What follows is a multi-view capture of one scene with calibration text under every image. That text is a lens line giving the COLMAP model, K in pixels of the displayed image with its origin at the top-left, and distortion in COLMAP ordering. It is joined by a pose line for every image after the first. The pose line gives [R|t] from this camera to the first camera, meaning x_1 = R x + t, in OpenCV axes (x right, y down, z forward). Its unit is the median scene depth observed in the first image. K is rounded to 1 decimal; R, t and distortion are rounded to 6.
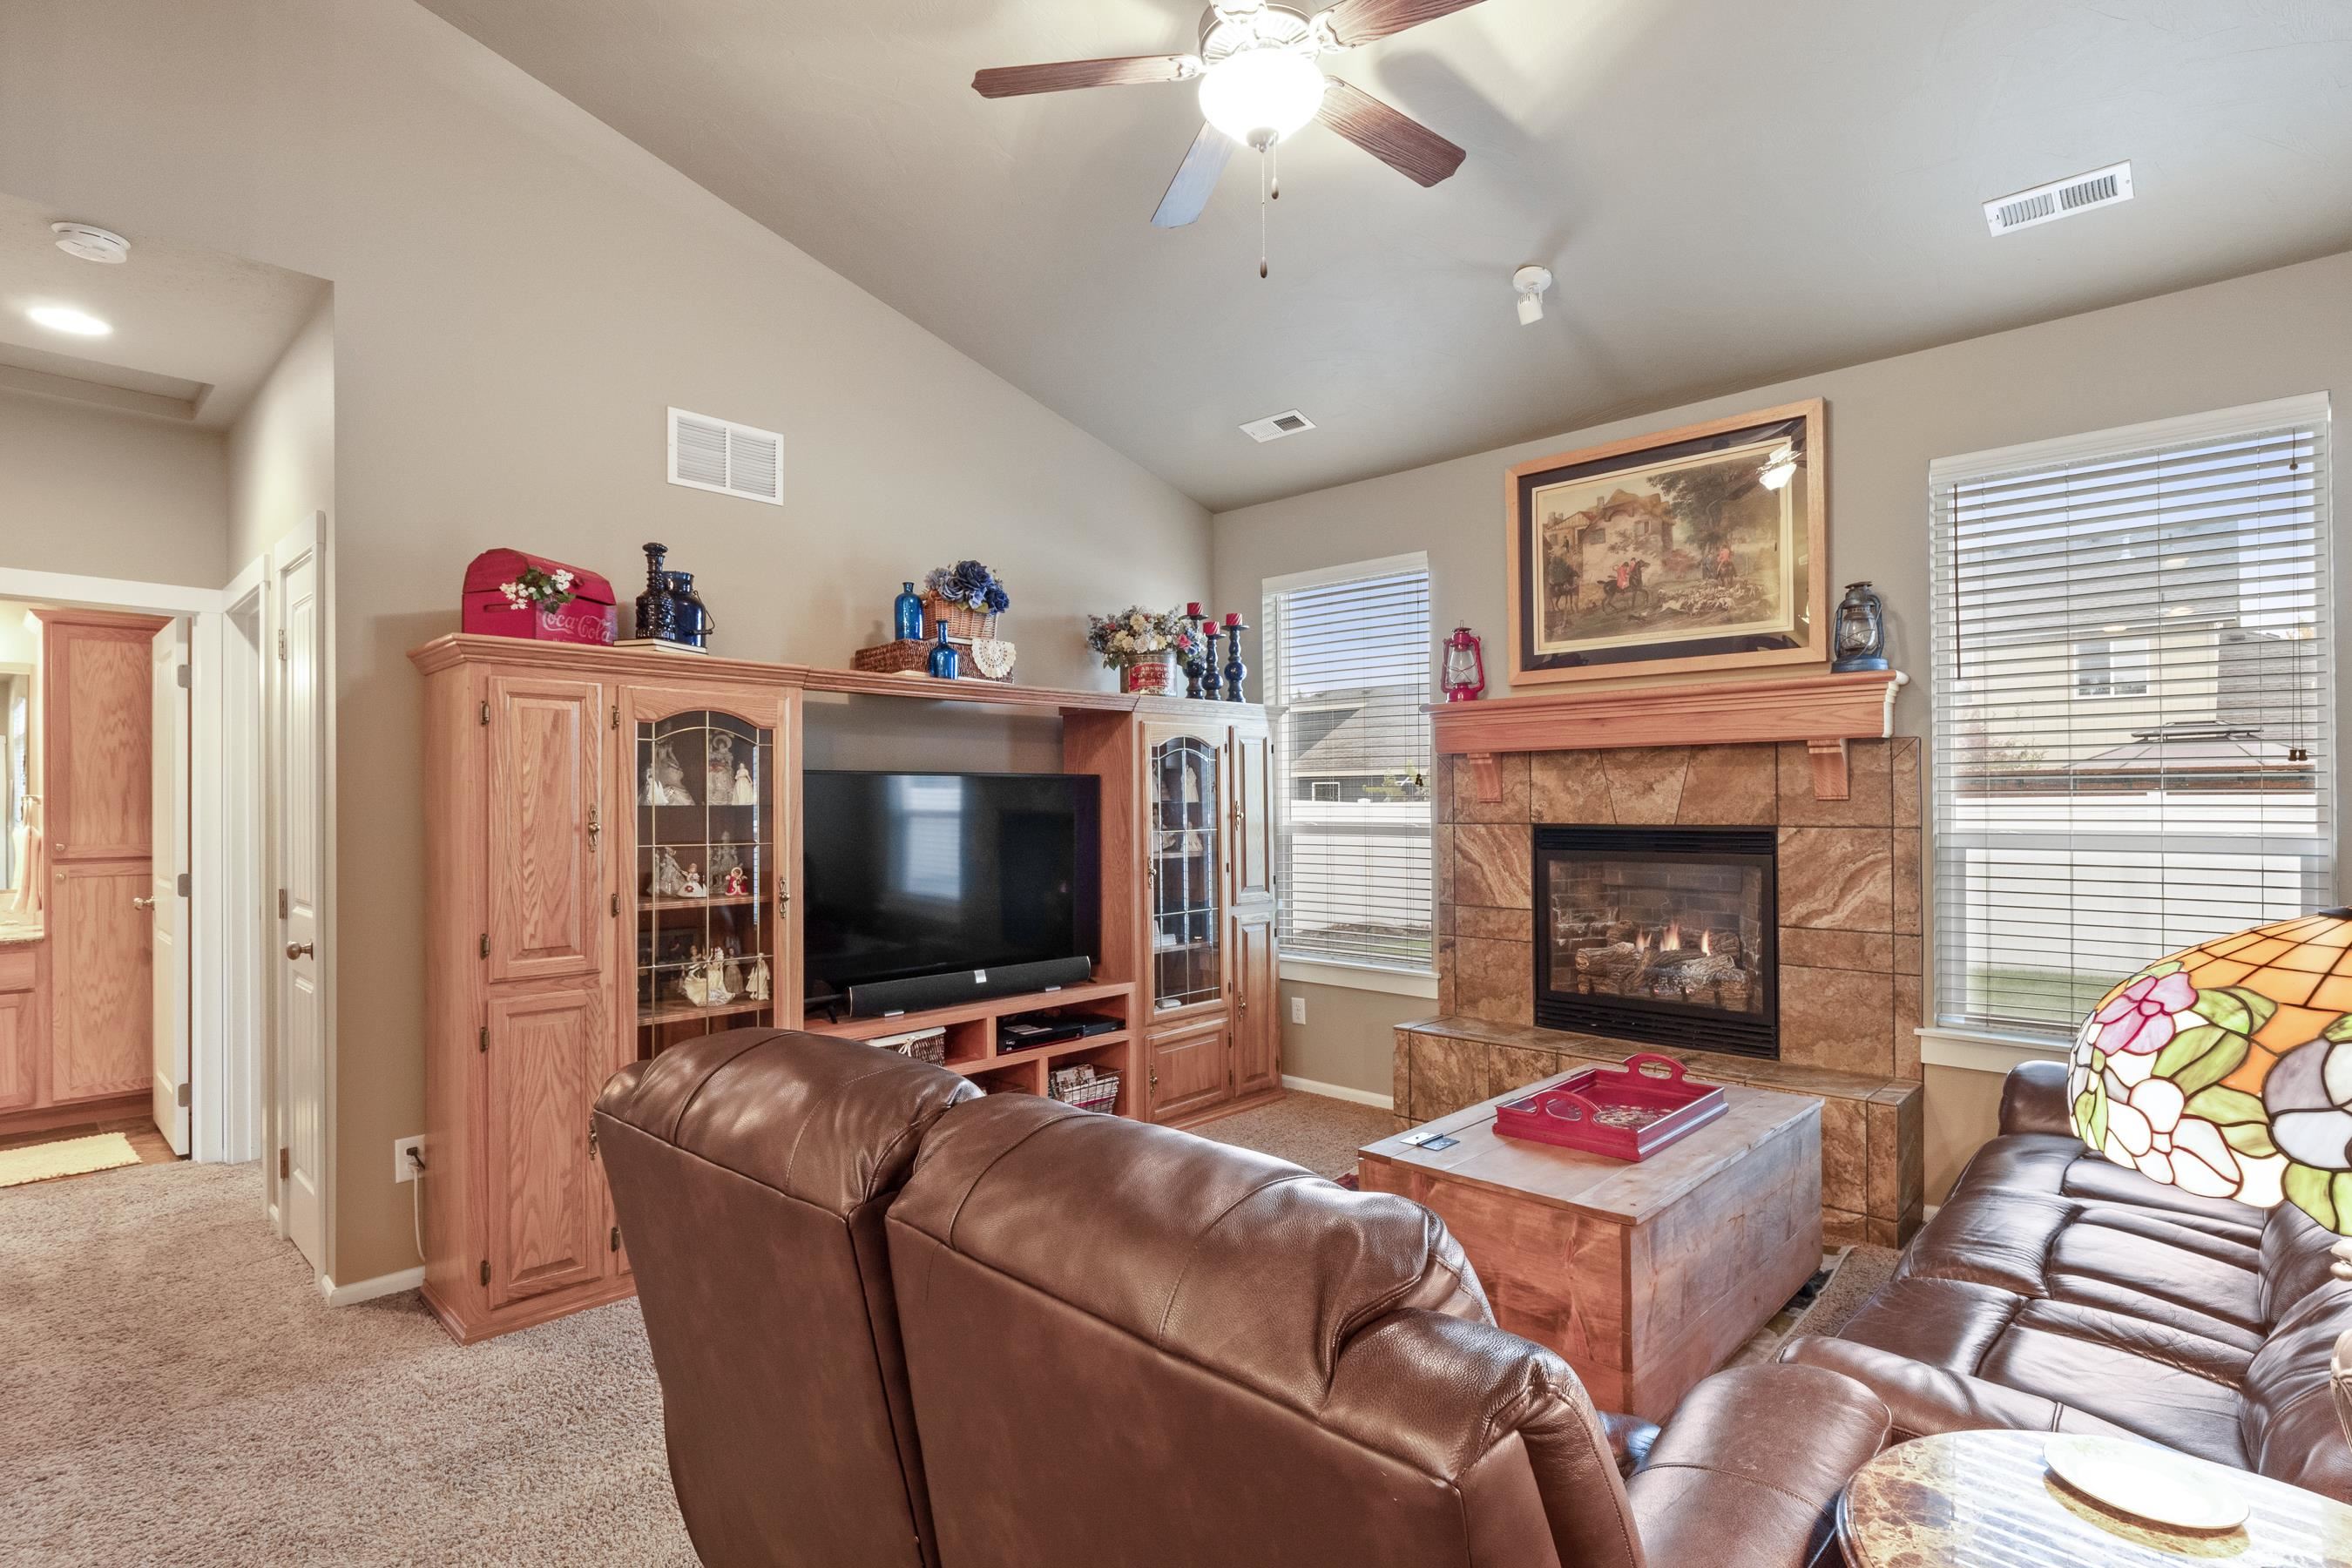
lens RADIAL K [[1153.6, 0, 1146.8], [0, 1153.6, 793.2], [0, 0, 1]] dist [0.008470, -0.005067]
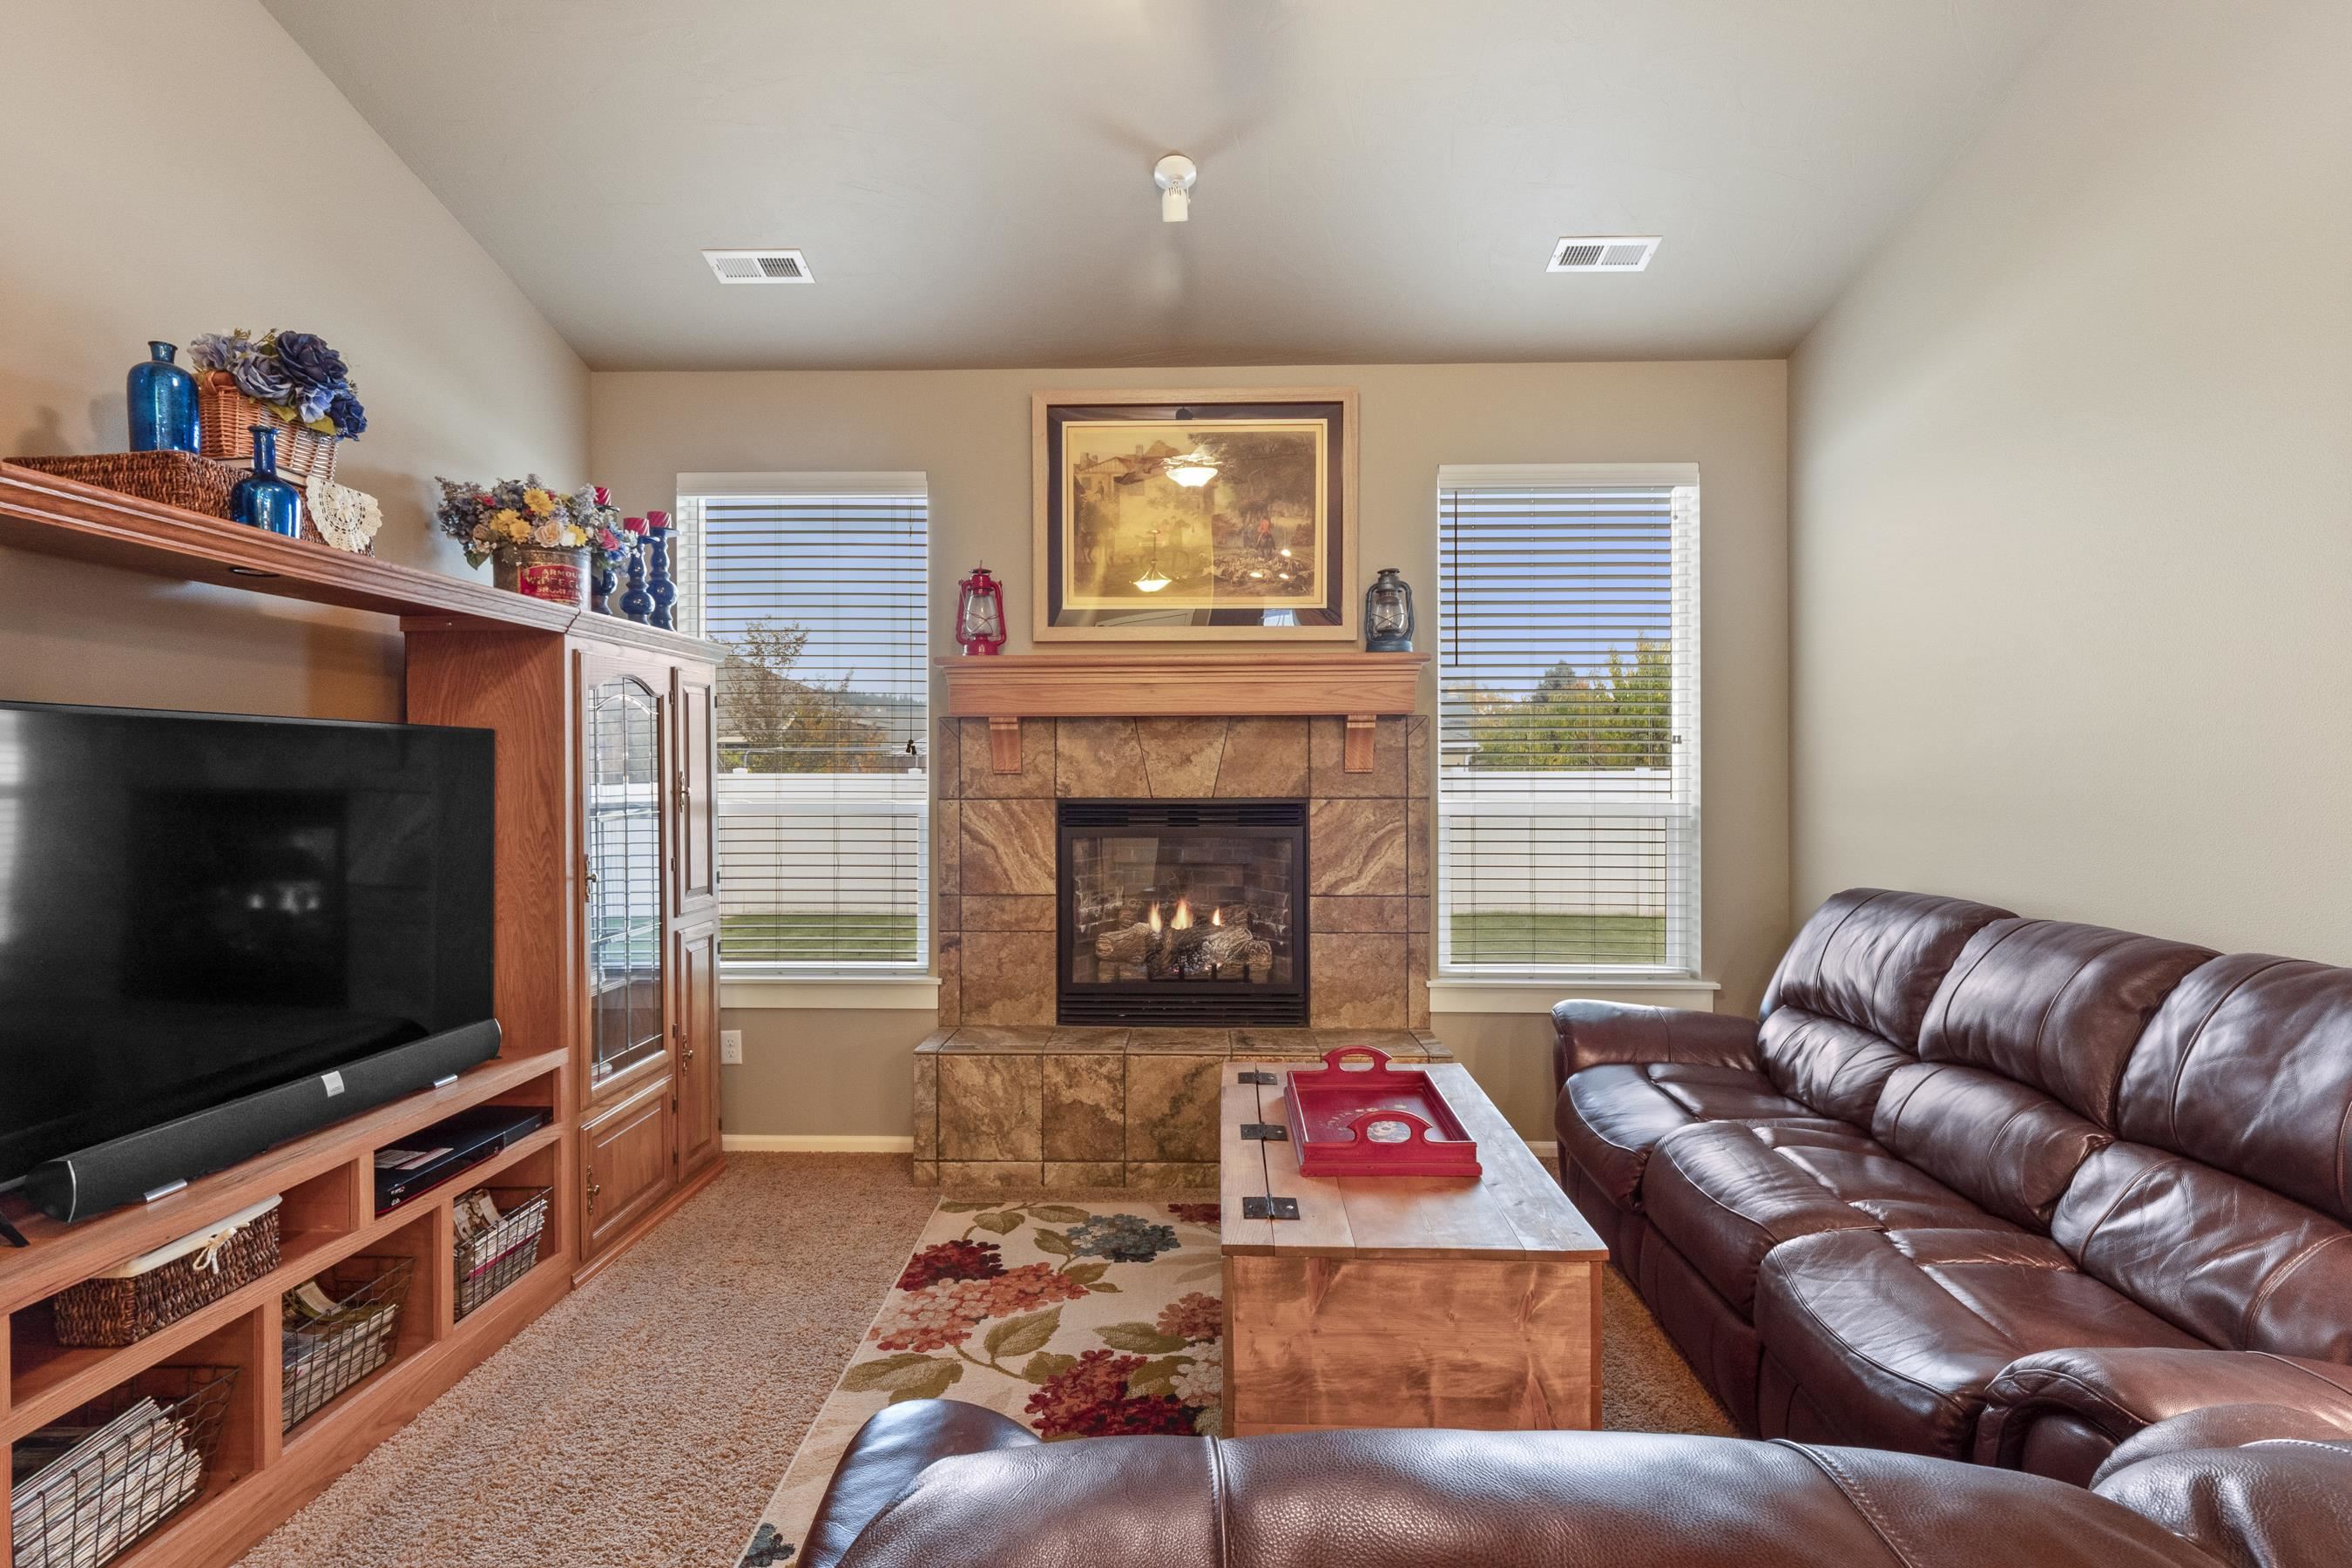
lens RADIAL K [[1153.6, 0, 1170.1], [0, 1153.6, 769.4], [0, 0, 1]] dist [0.008470, -0.005067]
pose [[0.737043, 0.005482, 0.675824, -0.206341], [-0.007833, 0.999969, 0.000431, 0.003126], [-0.675801, -0.005611, 0.737063, 0.291062]]
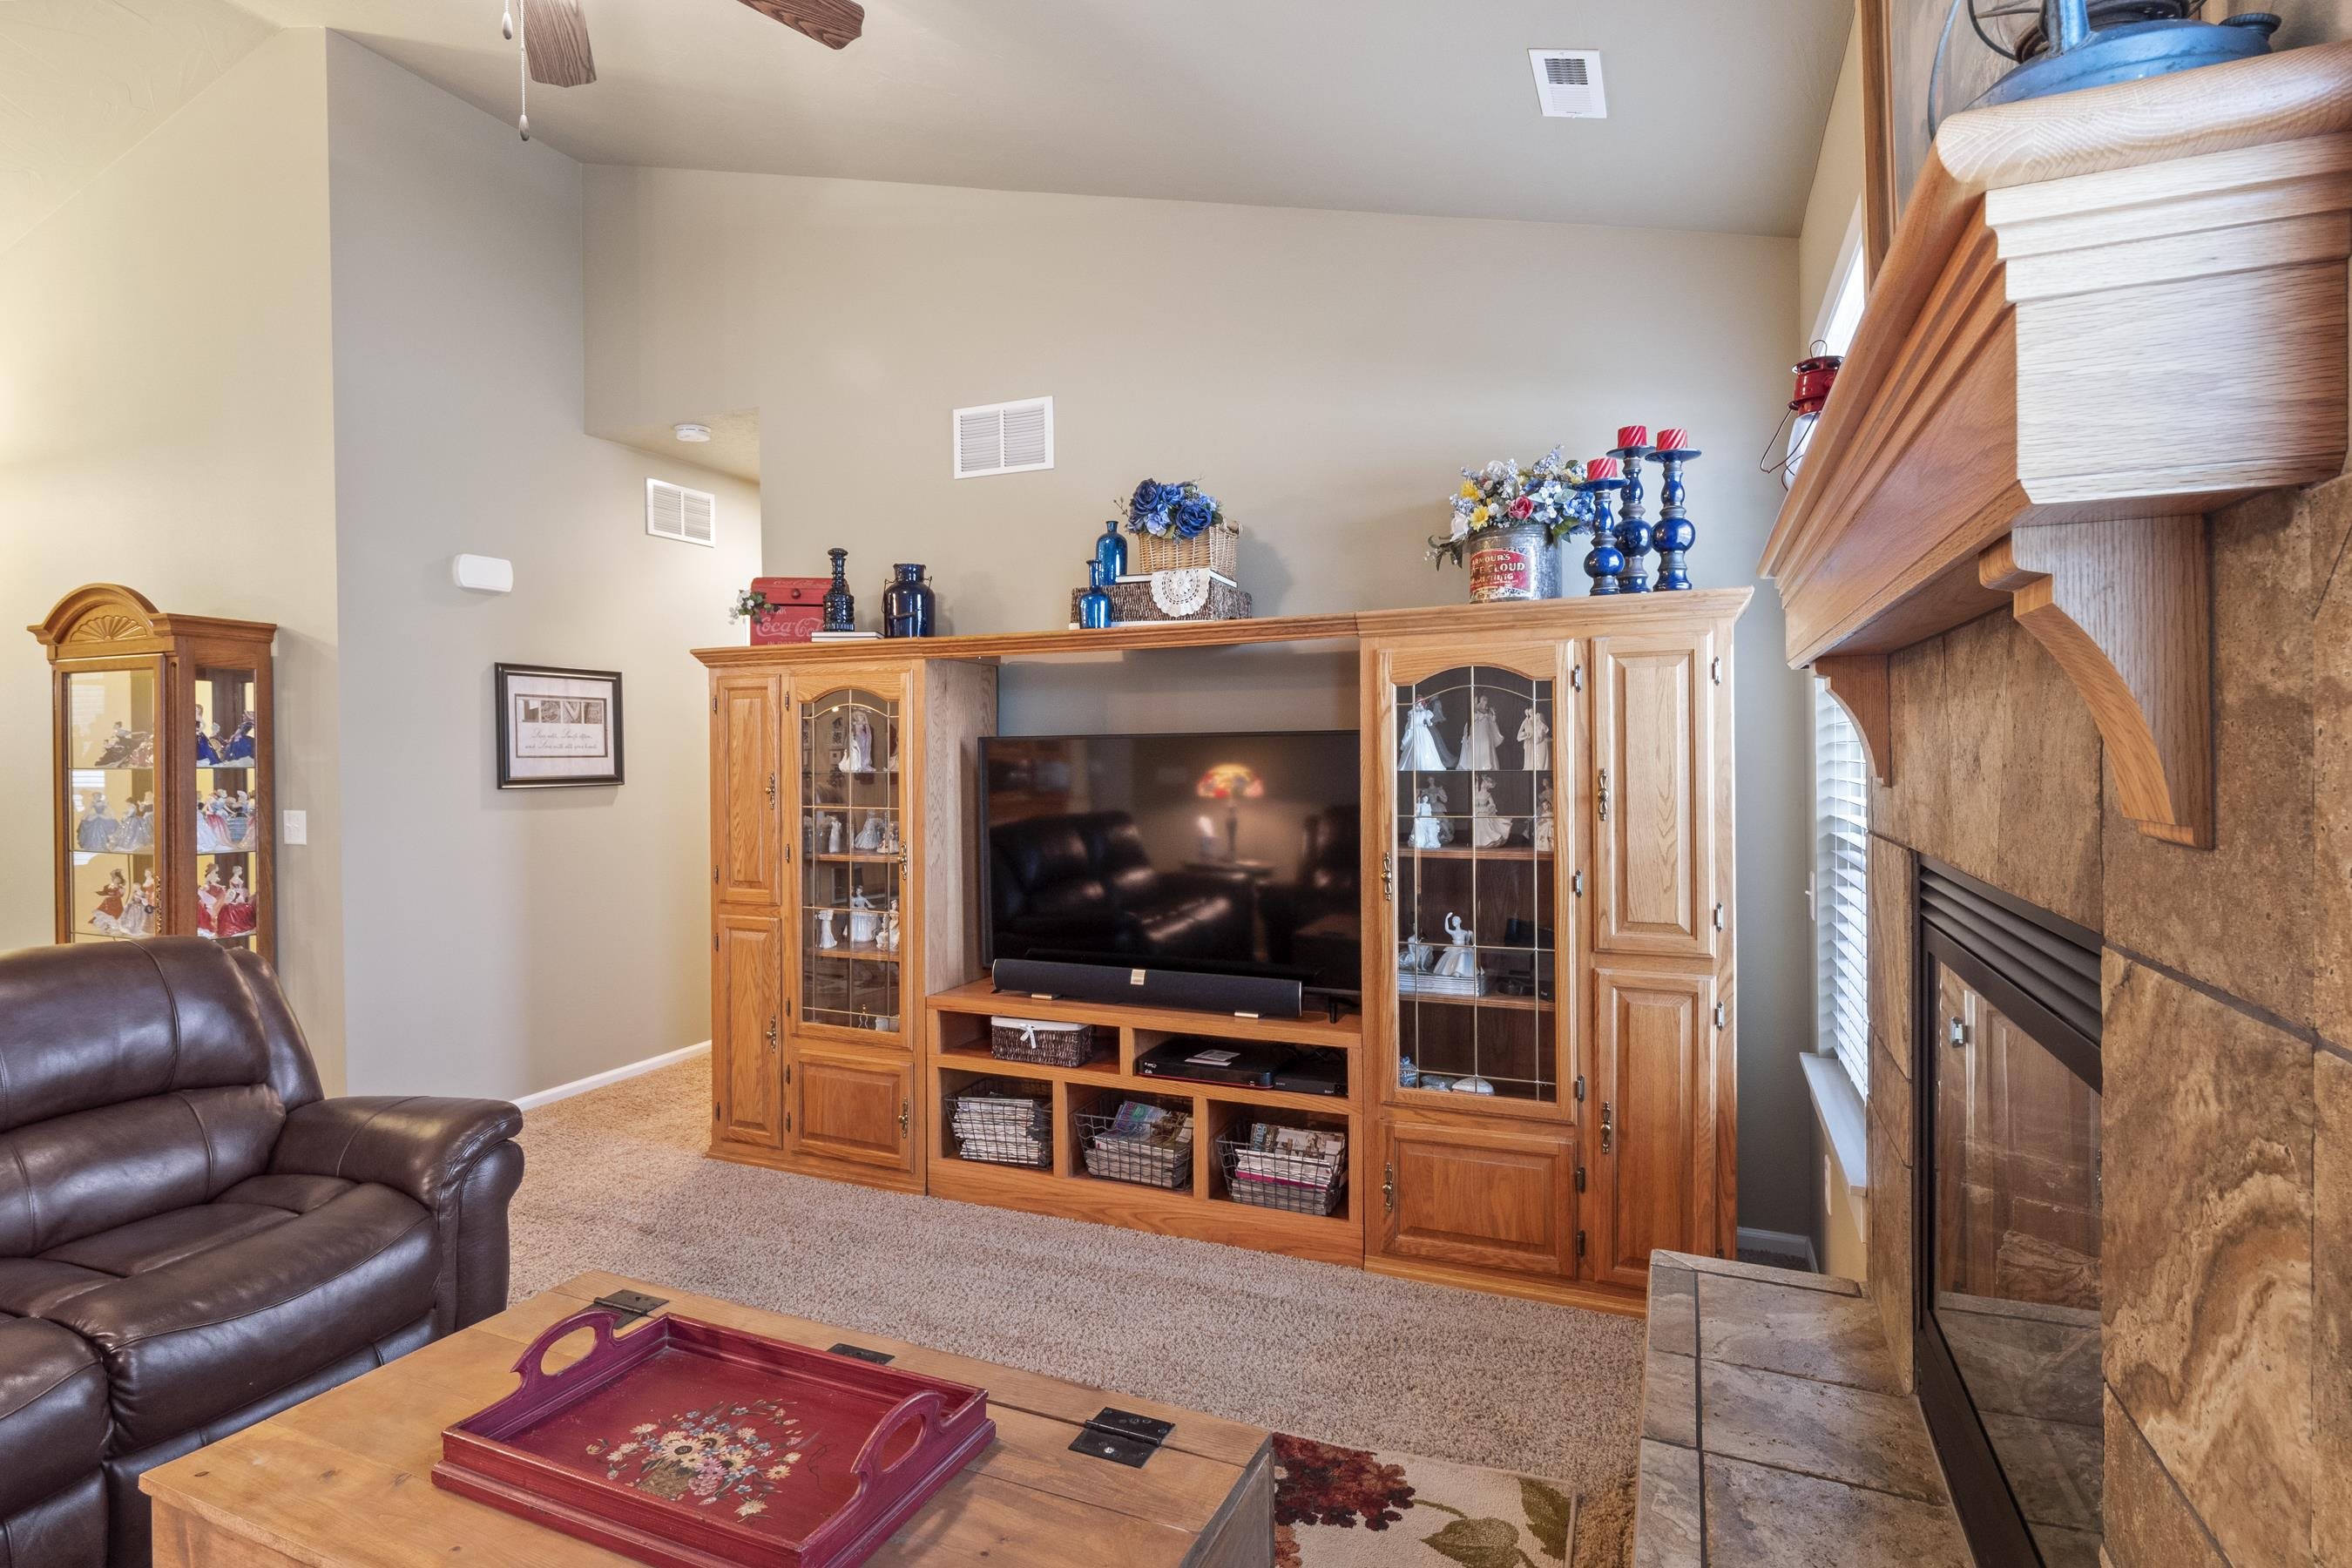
lens RADIAL K [[1153.6, 0, 1162.2], [0, 1153.6, 779.6], [0, 0, 1]] dist [0.008470, -0.005067]
pose [[0.371640, 0.022367, -0.928108, 0.586286], [0.012431, 0.999500, 0.029066, -0.008912], [0.928294, -0.022339, 0.371176, 0.649470]]
